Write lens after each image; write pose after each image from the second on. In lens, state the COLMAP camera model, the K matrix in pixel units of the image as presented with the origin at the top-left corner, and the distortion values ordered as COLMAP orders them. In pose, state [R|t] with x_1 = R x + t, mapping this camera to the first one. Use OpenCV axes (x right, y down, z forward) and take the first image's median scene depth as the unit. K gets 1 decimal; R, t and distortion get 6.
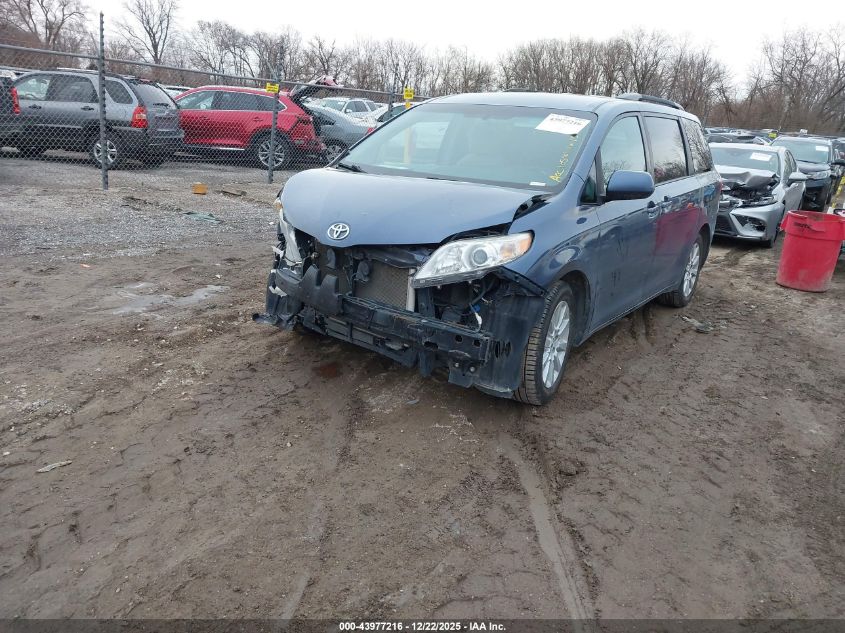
lens RADIAL K [[671.8, 0, 422.5], [0, 671.8, 316.5], [0, 0, 1]] dist [0.048380, -0.074757]
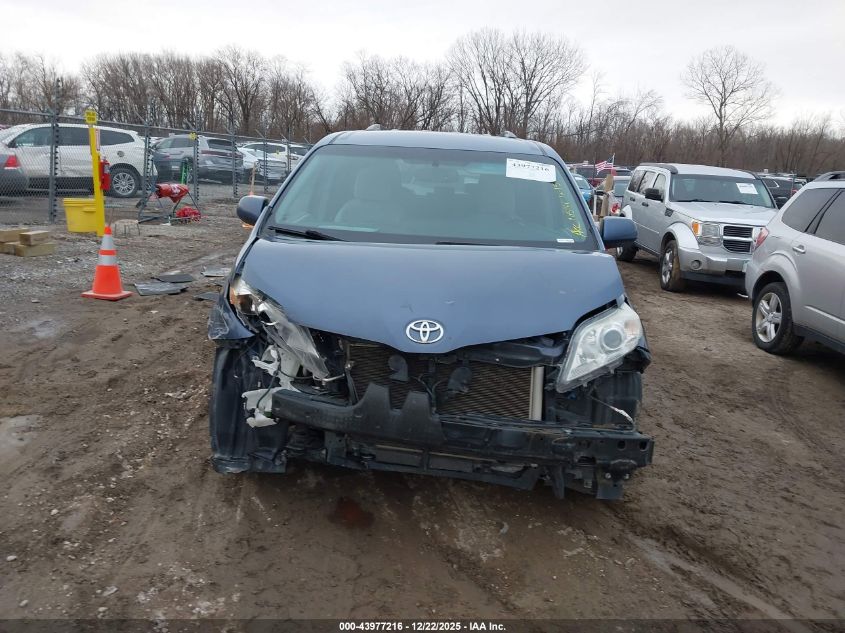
lens RADIAL K [[677.7, 0, 422.6], [0, 677.7, 300.6], [0, 0, 1]] dist [0.010761, 0.000609]
pose [[0.843719, -0.128331, 0.521219, -0.416135], [0.153256, 0.988175, -0.004780, -0.129463], [-0.514442, 0.083913, 0.853409, 0.309841]]
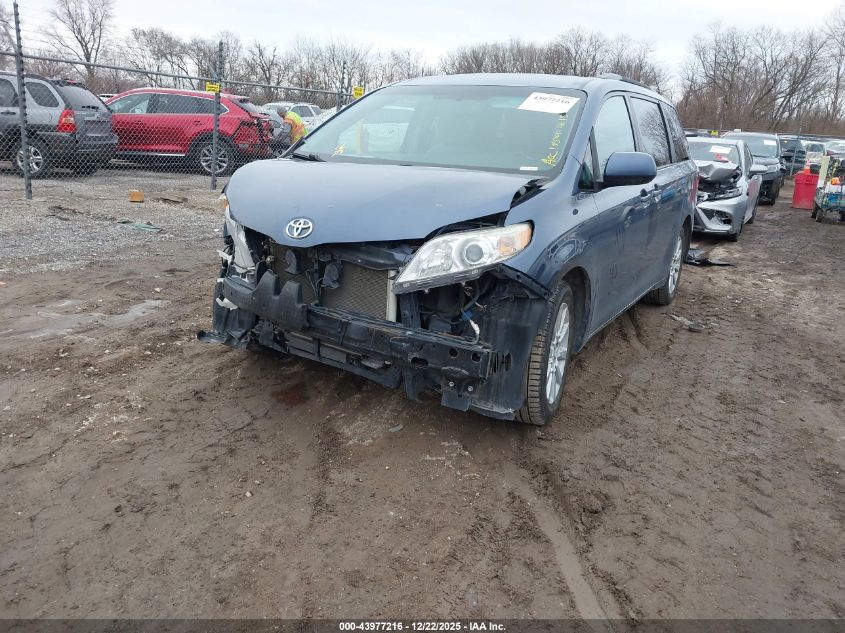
lens RADIAL K [[674.6, 0, 422.5], [0, 674.6, 316.5], [0, 0, 1]] dist [0.003766, 0.000084]
pose [[0.996689, -0.038647, 0.071530, -0.030967], [0.039373, 0.999186, -0.008759, -0.004465], [-0.071133, 0.011546, 0.997400, 0.135458]]
